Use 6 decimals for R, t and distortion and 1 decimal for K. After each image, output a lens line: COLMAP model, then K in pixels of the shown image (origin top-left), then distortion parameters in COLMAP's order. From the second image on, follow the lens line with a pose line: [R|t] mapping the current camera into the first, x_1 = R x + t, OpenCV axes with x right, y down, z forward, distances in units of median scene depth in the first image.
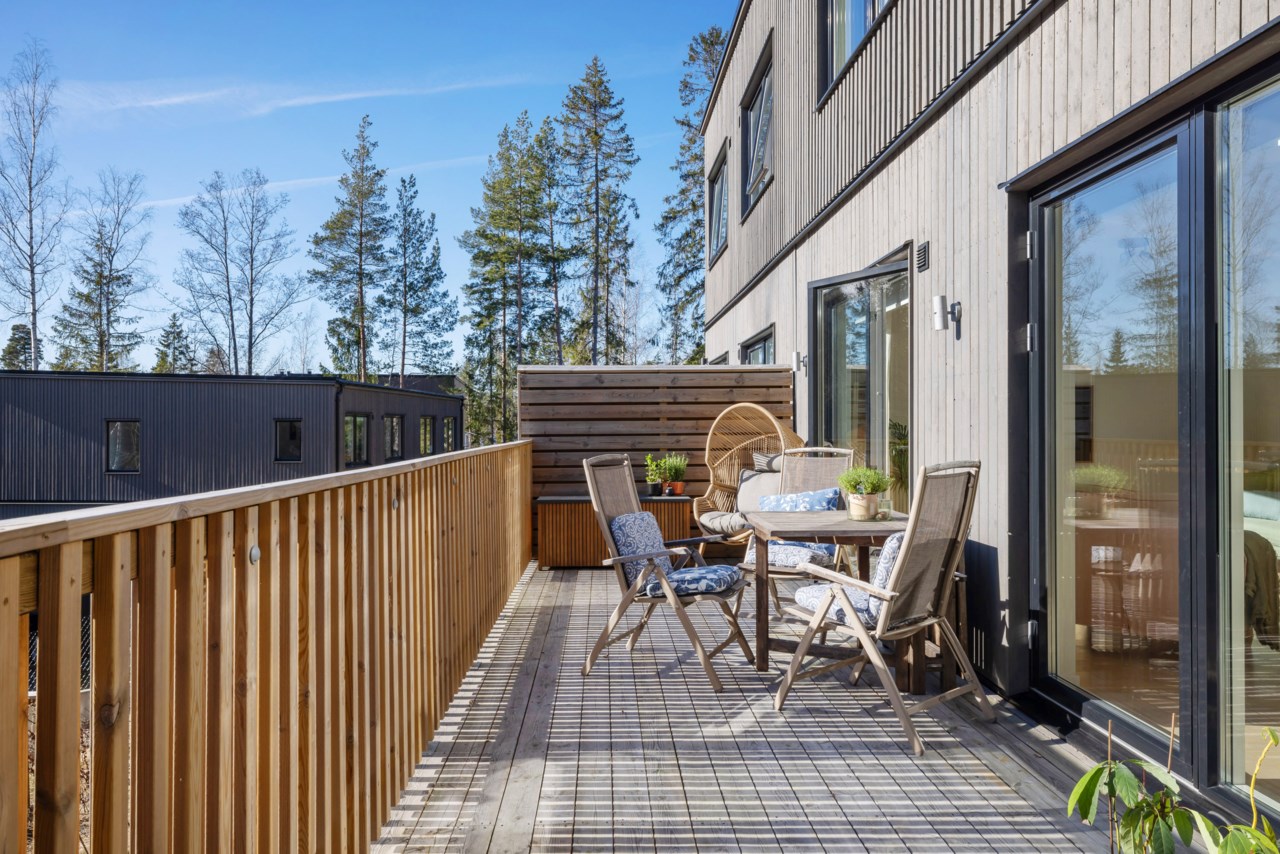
lens RADIAL K [[886.0, 0, 637.6], [0, 886.0, 423.4], [0, 0, 1]] dist [0.000502, 0.000054]
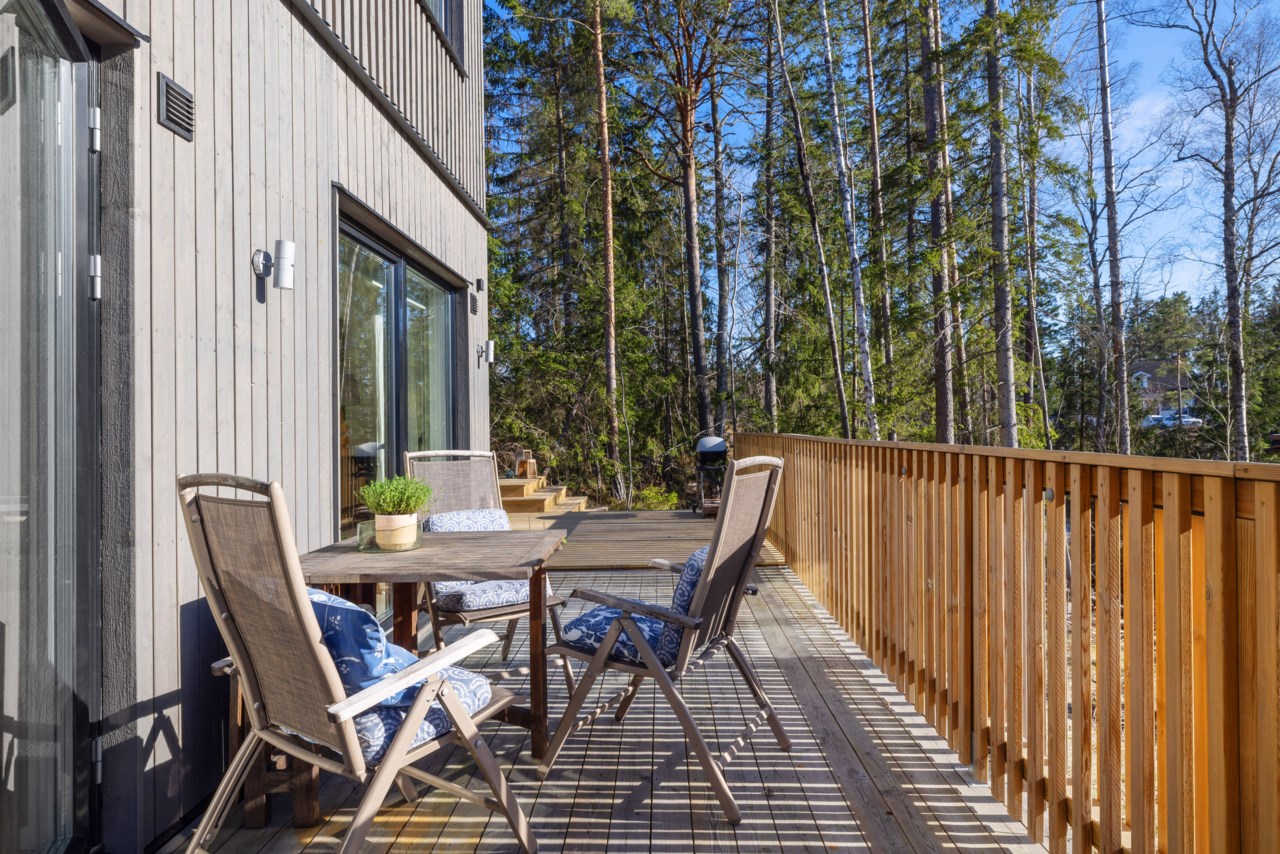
lens RADIAL K [[734.9, 0, 638.3], [0, 734.9, 425.8], [0, 0, 1]] dist [0.026974, 0.005800]
pose [[-0.997640, 0.020250, 0.065614, 0.021318], [0.020520, 0.999784, 0.003435, 0.010368], [-0.065531, 0.004773, -0.997839, 1.907251]]
